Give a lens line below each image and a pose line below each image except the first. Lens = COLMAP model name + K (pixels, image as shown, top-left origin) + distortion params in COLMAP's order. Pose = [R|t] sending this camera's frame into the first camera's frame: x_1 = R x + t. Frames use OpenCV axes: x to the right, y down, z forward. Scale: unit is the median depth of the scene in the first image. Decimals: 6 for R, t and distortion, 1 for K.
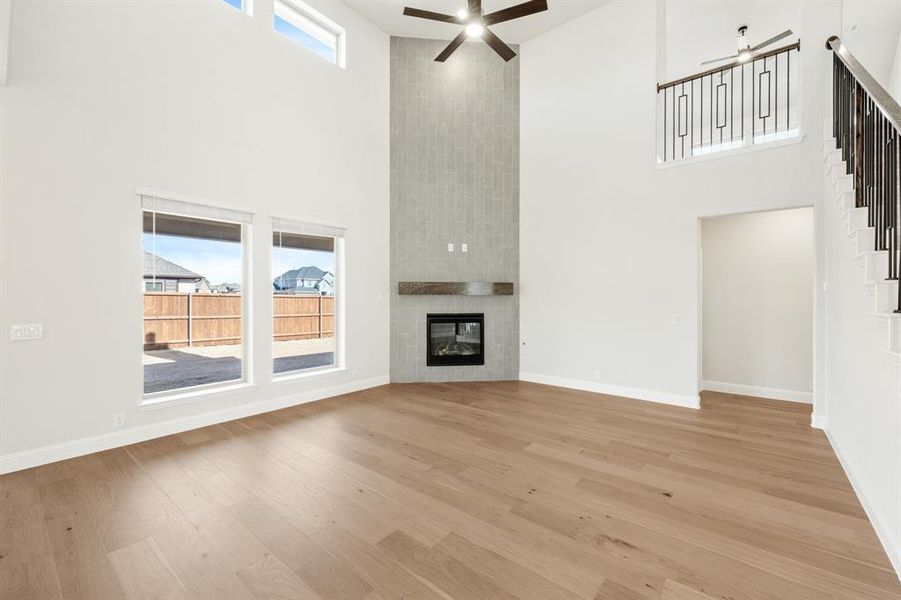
lens RADIAL K [[374.4, 0, 453.5], [0, 374.4, 297.2], [0, 0, 1]] dist [0.001864, -0.000345]
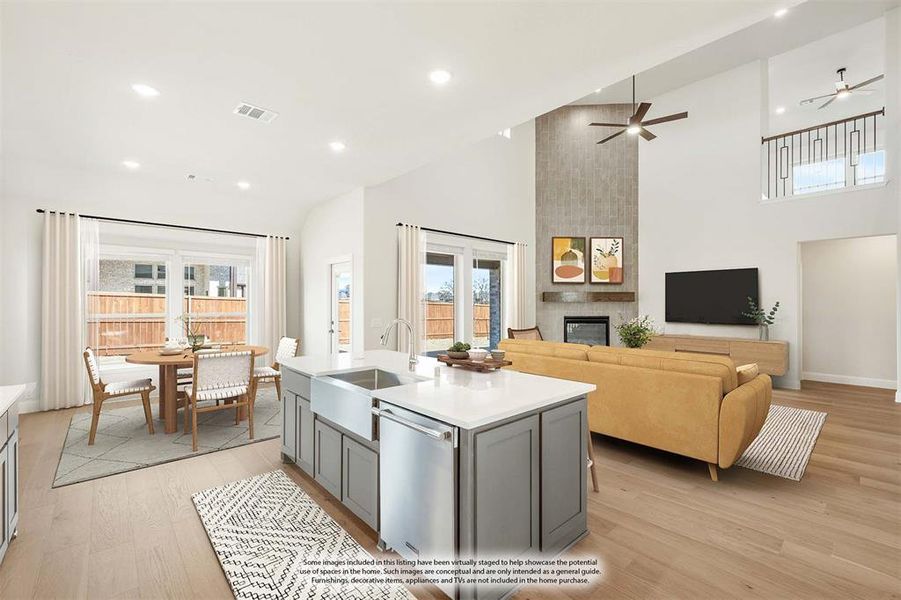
lens RADIAL K [[386.7, 0, 443.7], [0, 386.7, 305.0], [0, 0, 1]] dist [-0.008539, 0.001308]
pose [[0.985803, 0.000225, -0.167908, -0.257114], [0.000139, 0.999998, 0.002154, 0.003437], [0.167908, -0.002147, 0.985800, -0.400176]]
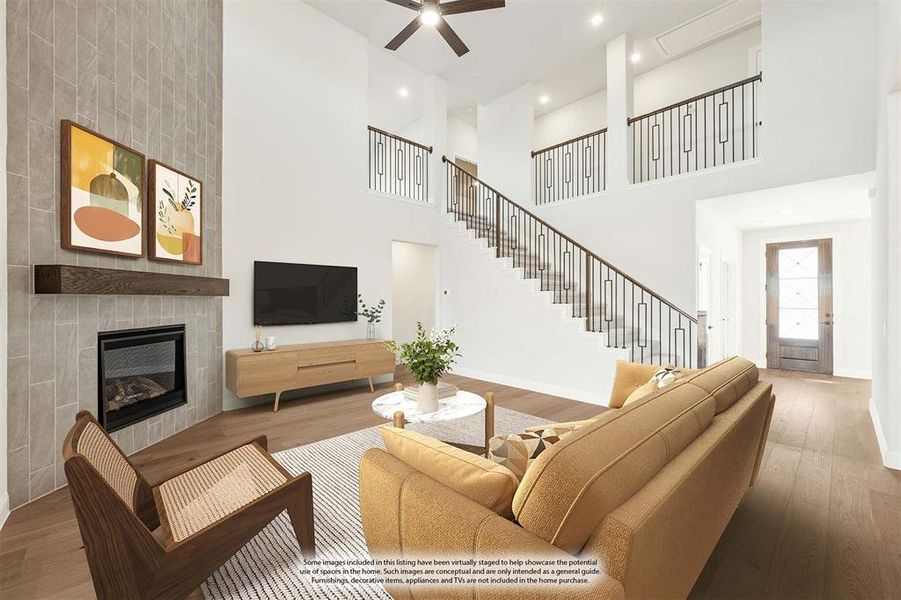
lens RADIAL K [[374.4, 0, 451.5], [0, 374.4, 300.1], [0, 0, 1]] dist [0.001864, -0.000345]
pose [[0.133729, -0.003358, 0.991012, -0.505110], [0.002872, 0.999991, 0.003001, 0.000797], [-0.991014, 0.002445, 0.133738, 0.464586]]
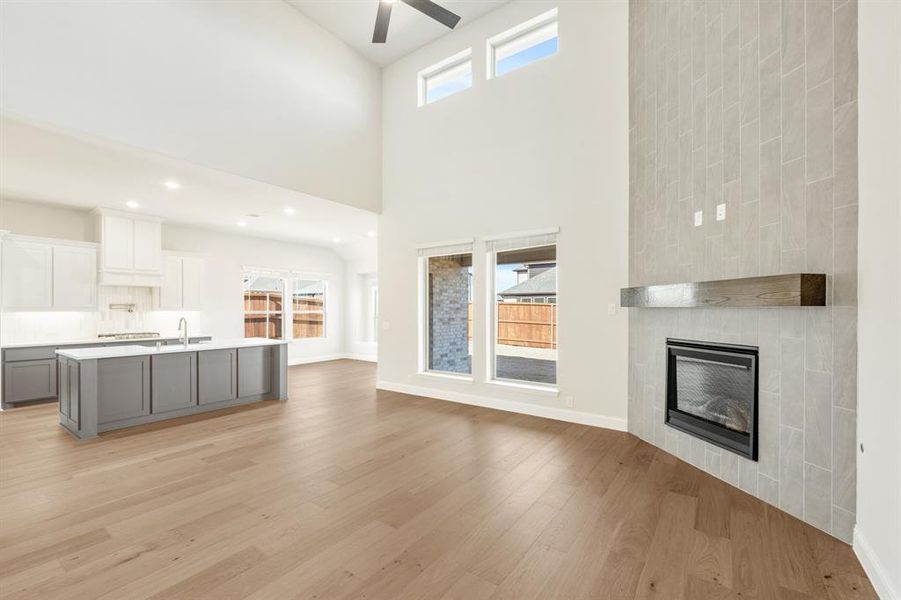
lens RADIAL K [[374.4, 0, 446.6], [0, 374.4, 311.3], [0, 0, 1]] dist [0.001864, -0.000345]
pose [[0.061847, 0.006325, -0.998066, 0.512528], [-0.001783, 0.999979, 0.006227, -0.002187], [0.998084, 0.001394, 0.061857, 0.608725]]
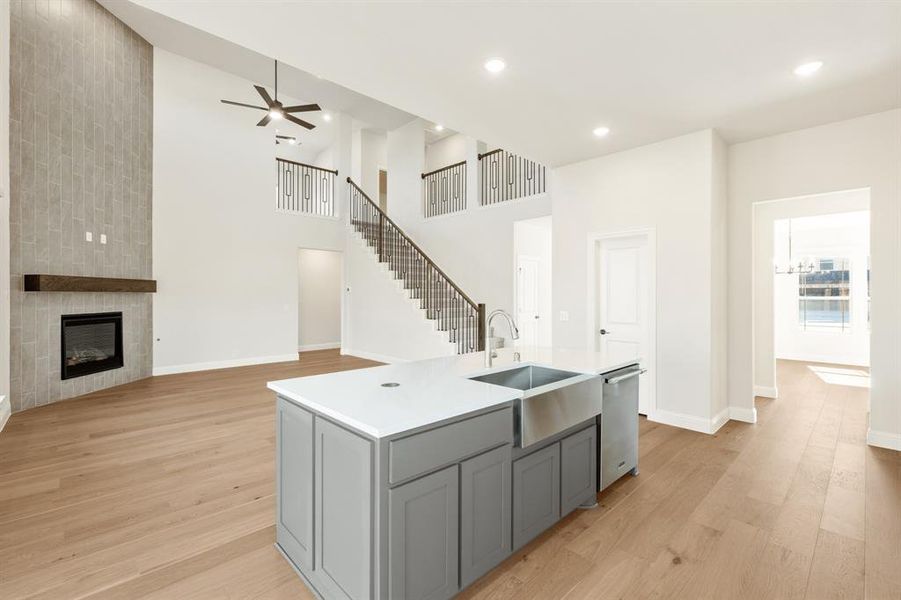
lens RADIAL K [[408.6, 0, 451.9], [0, 408.6, 296.6], [0, 0, 1]] dist [0.007743, -0.001186]
pose [[0.129282, -0.004419, 0.991598, -0.839539], [0.000033, 0.999990, 0.004452, 0.000345], [-0.991608, -0.000543, 0.129281, 0.052919]]
